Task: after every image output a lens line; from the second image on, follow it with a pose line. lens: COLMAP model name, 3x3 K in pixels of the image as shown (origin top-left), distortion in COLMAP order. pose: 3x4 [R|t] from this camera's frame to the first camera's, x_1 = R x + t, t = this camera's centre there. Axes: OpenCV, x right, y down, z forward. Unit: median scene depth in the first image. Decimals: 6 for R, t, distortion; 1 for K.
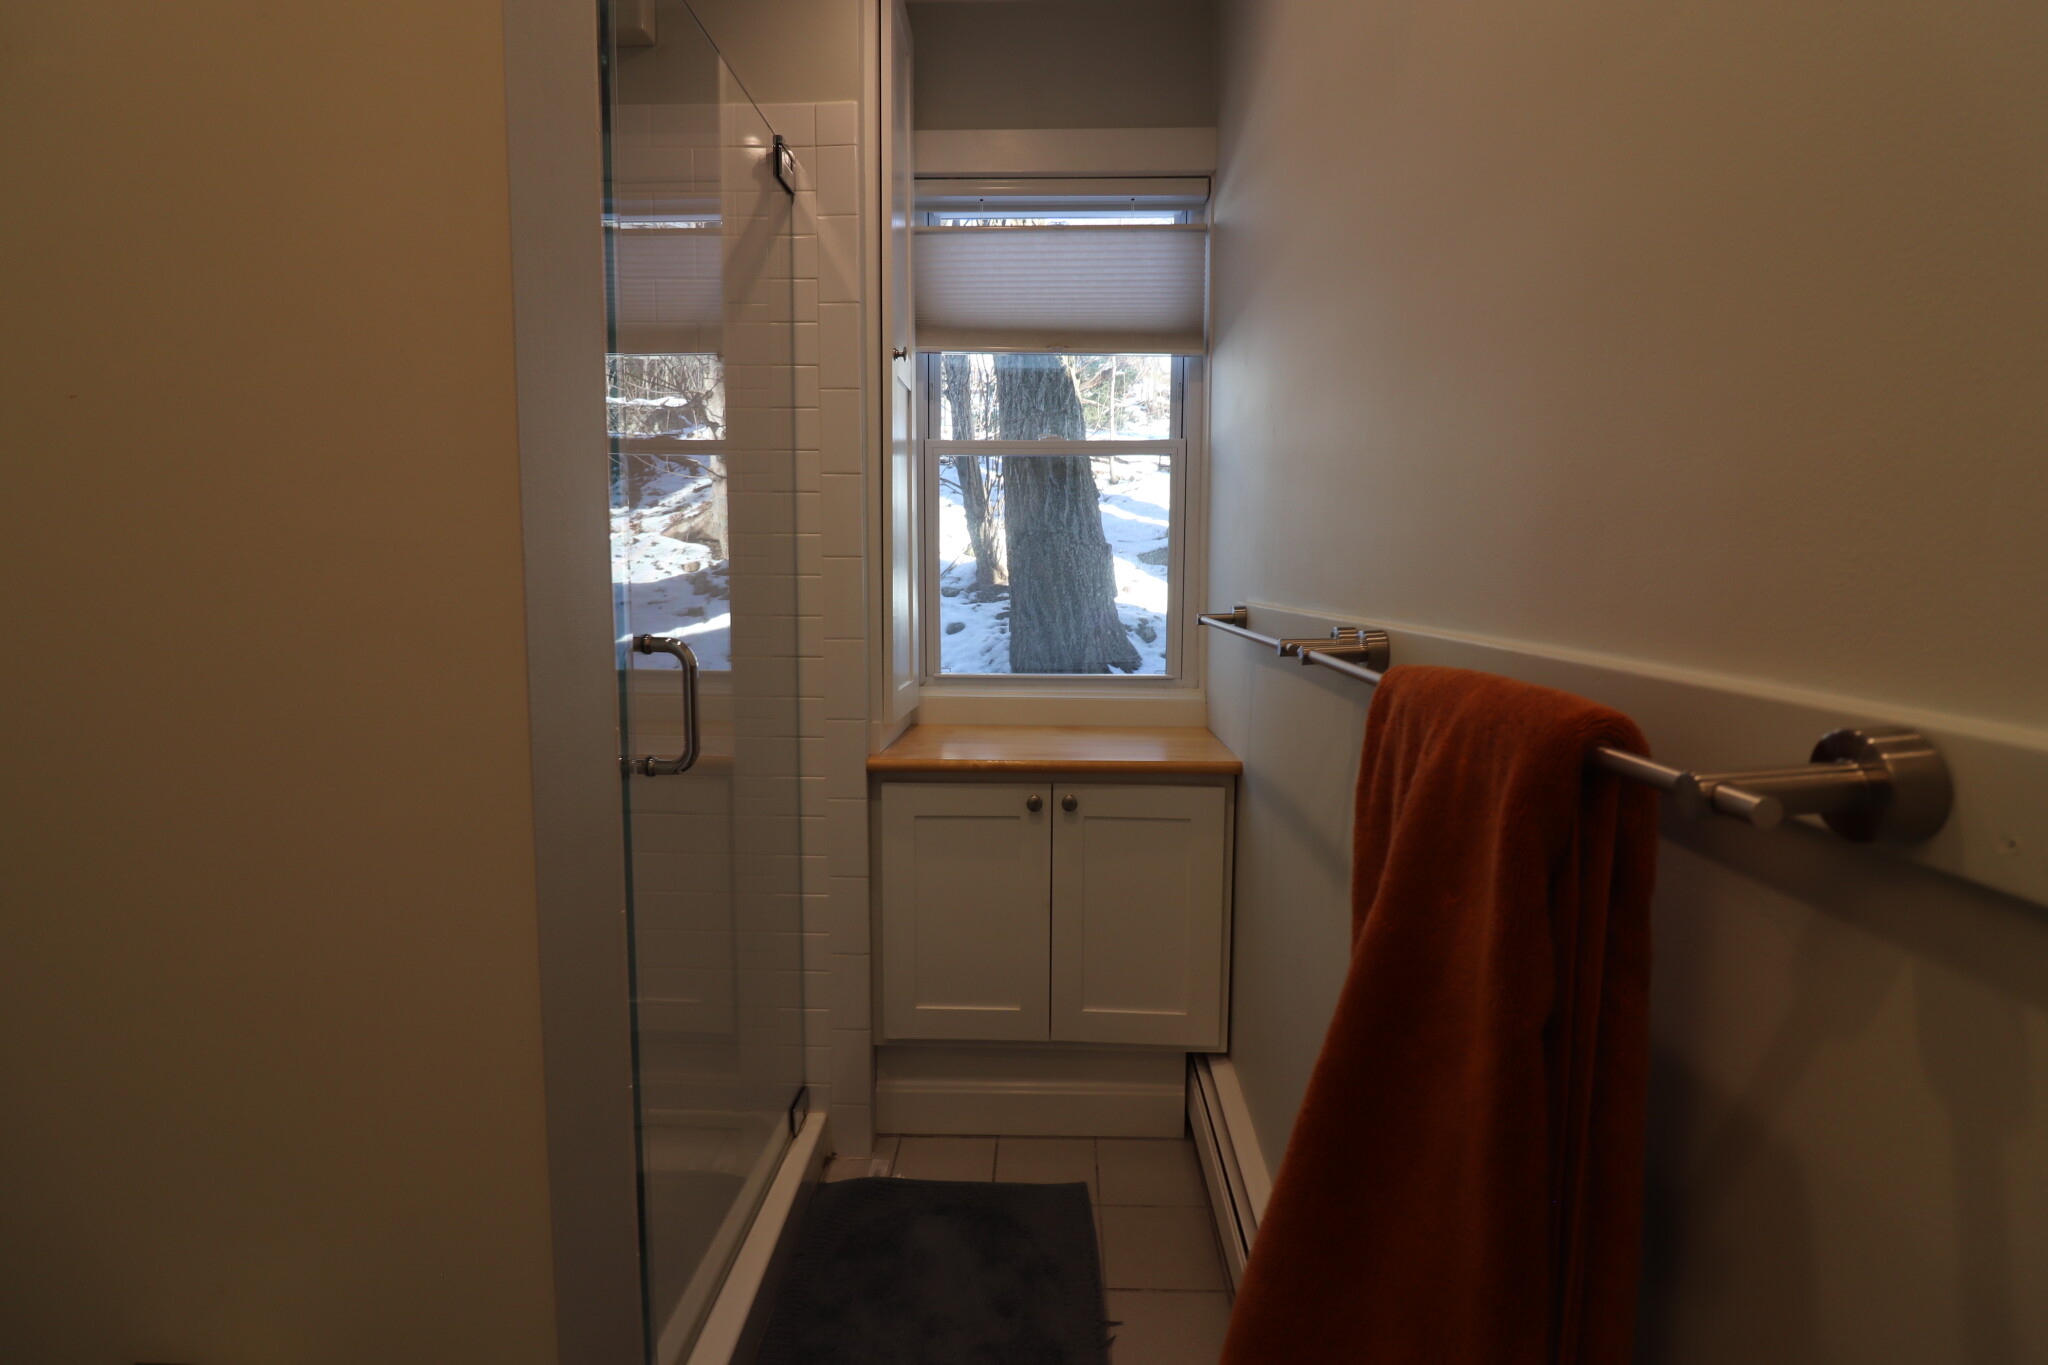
lens RADIAL K [[961.0, 0, 1022.4], [0, 961.0, 667.2], [0, 0, 1]] dist [0.000169, -0.014172]
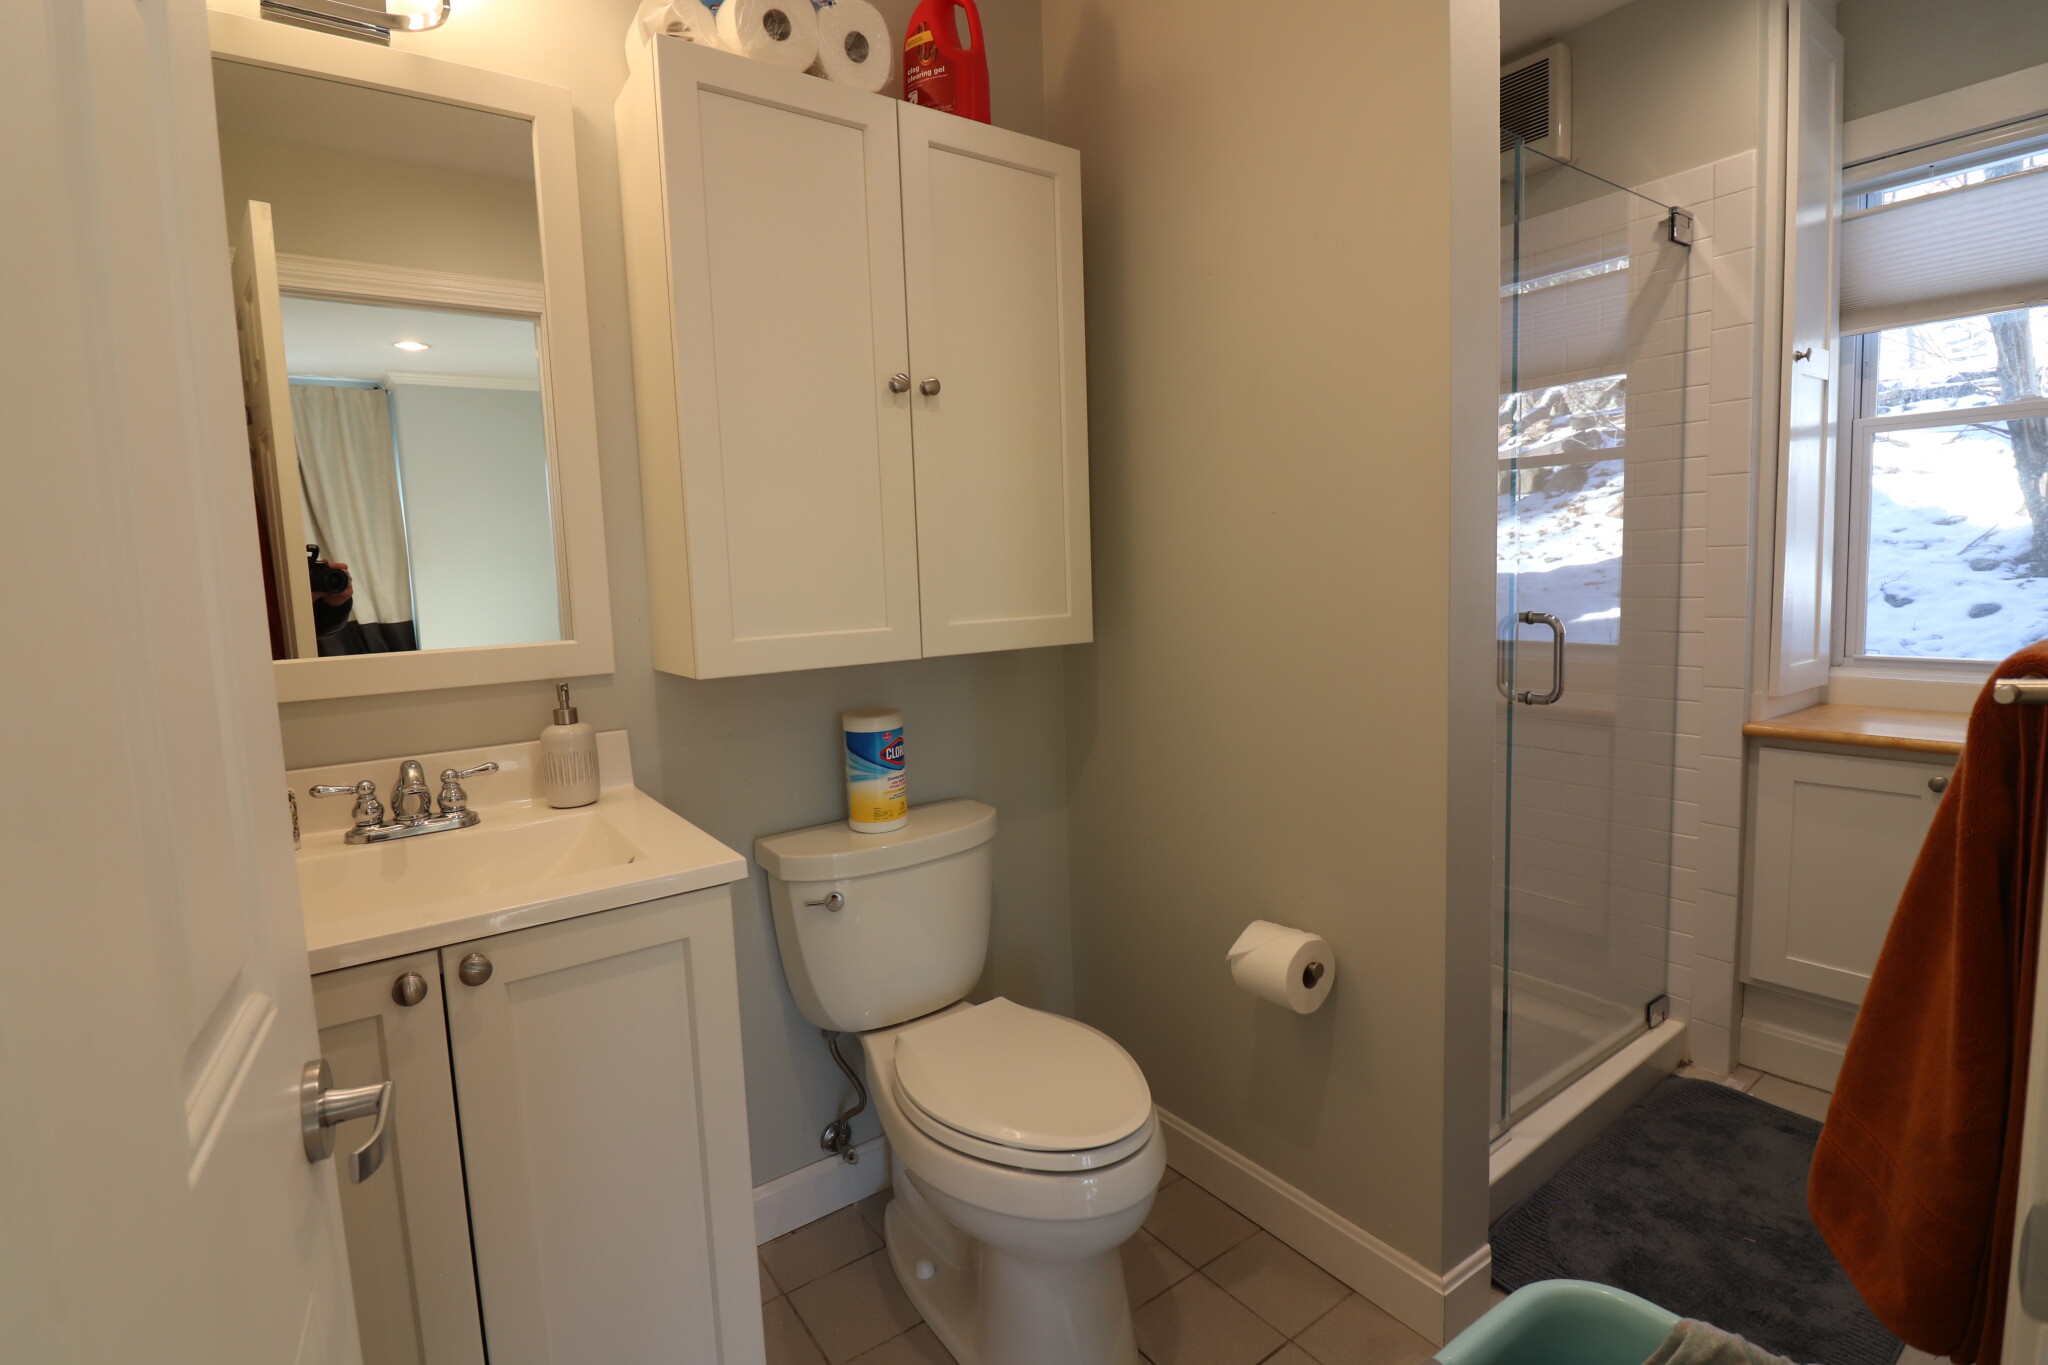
lens RADIAL K [[961.0, 0, 1022.4], [0, 961.0, 667.2], [0, 0, 1]] dist [0.000169, -0.014172]
pose [[0.608117, 0.050582, -0.792235, 0.197072], [-0.034275, 0.998710, 0.037456, 0.014349], [0.793107, 0.004376, 0.609066, -0.335904]]
